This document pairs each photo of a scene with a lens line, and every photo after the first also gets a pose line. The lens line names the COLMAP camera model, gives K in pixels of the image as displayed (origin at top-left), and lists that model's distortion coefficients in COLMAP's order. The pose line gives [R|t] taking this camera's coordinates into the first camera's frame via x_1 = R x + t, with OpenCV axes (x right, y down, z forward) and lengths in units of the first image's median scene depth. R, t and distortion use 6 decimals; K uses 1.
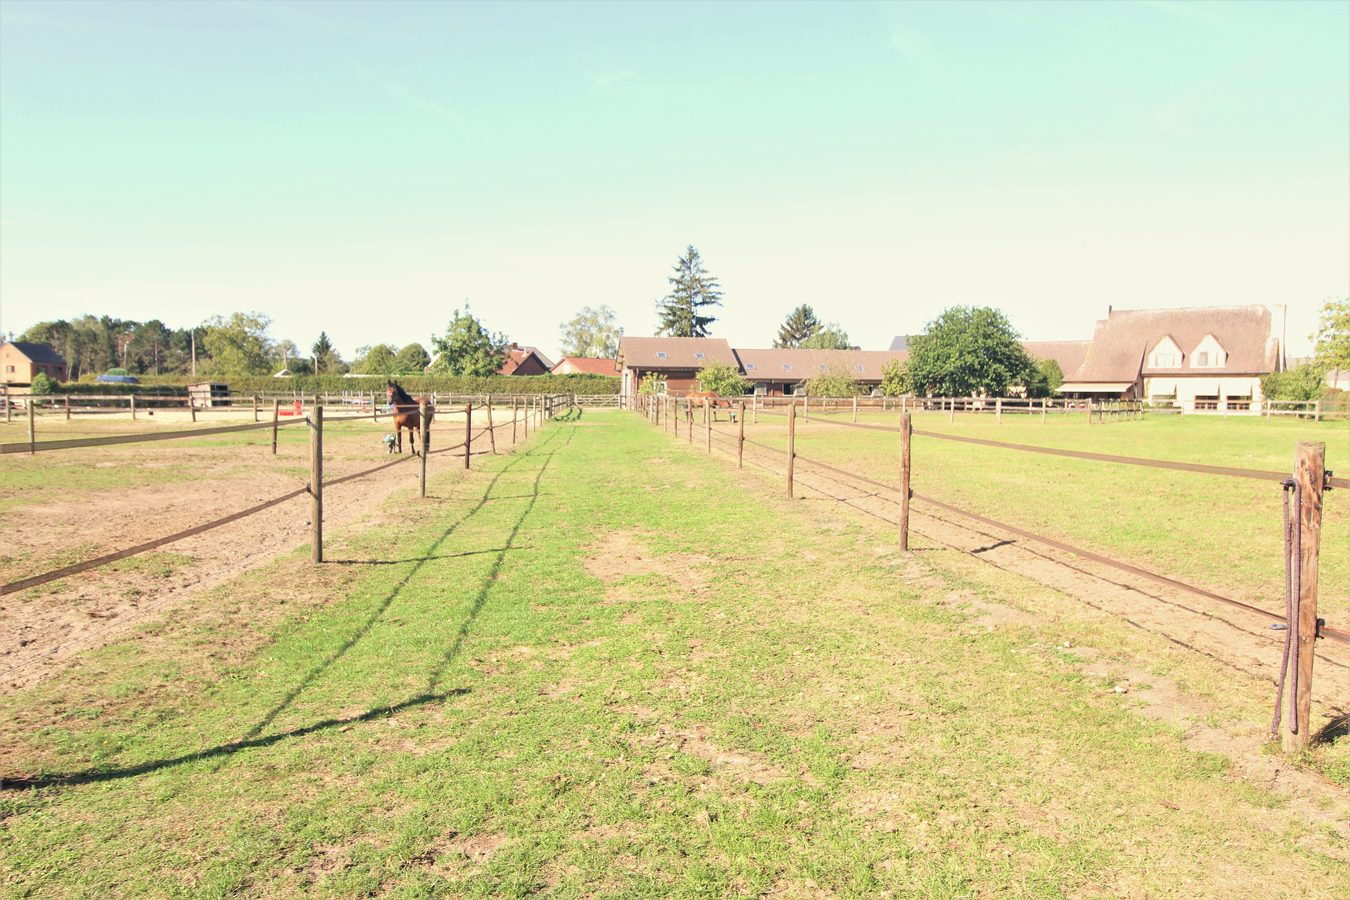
lens RADIAL K [[944.6, 0, 675.8], [0, 944.6, 450.7], [0, 0, 1]] dist [-0.005158, -0.001048]
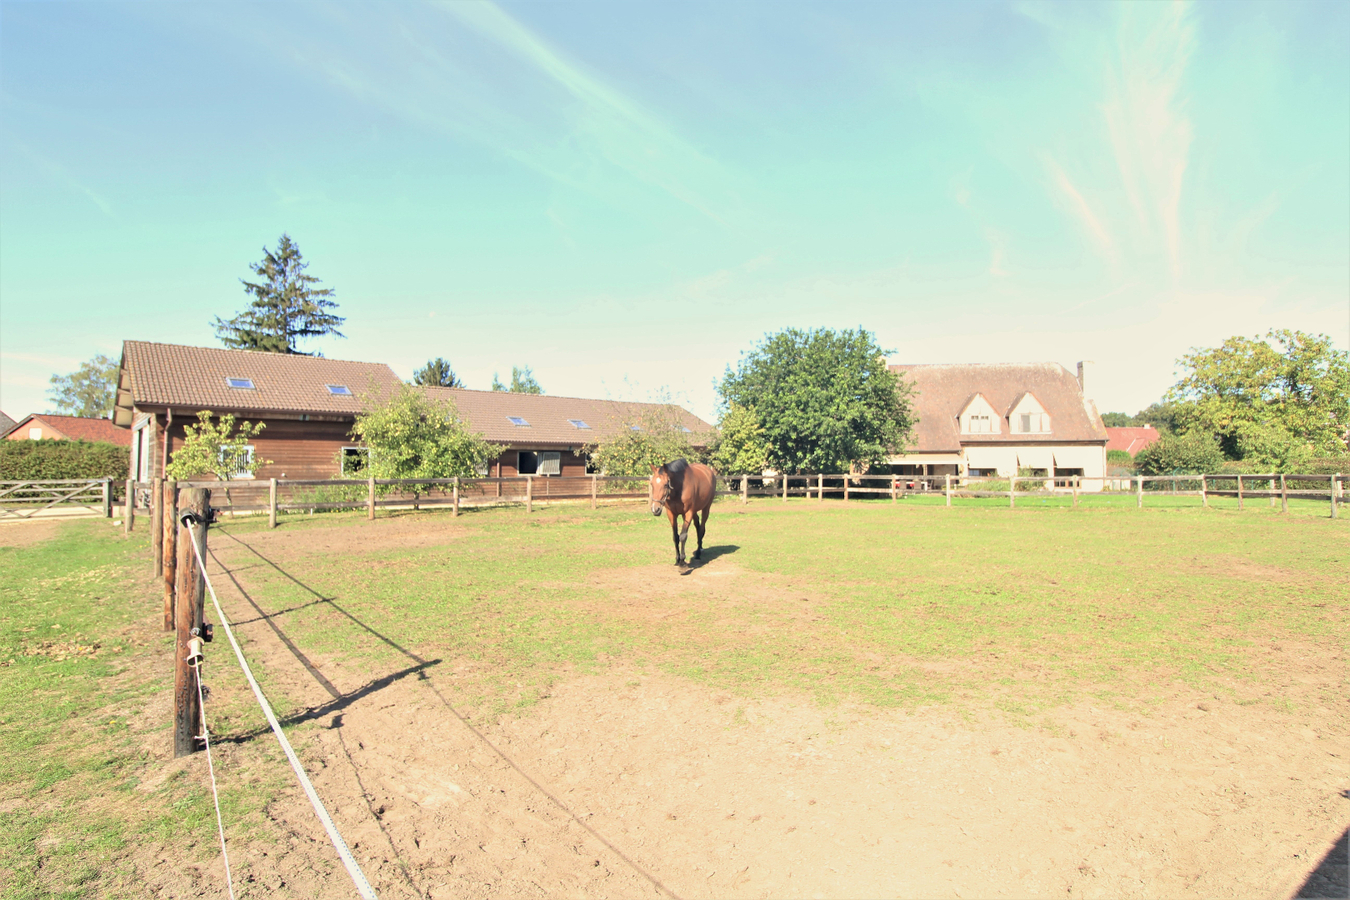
lens RADIAL K [[728.7, 0, 677.1], [0, 728.7, 443.7], [0, 0, 1]] dist [0.008226, 0.000223]
pose [[0.852926, 0.010510, 0.521926, -0.018591], [0.039998, 0.995543, -0.085412, -0.037705], [-0.520497, 0.093726, 0.848704, 0.610487]]
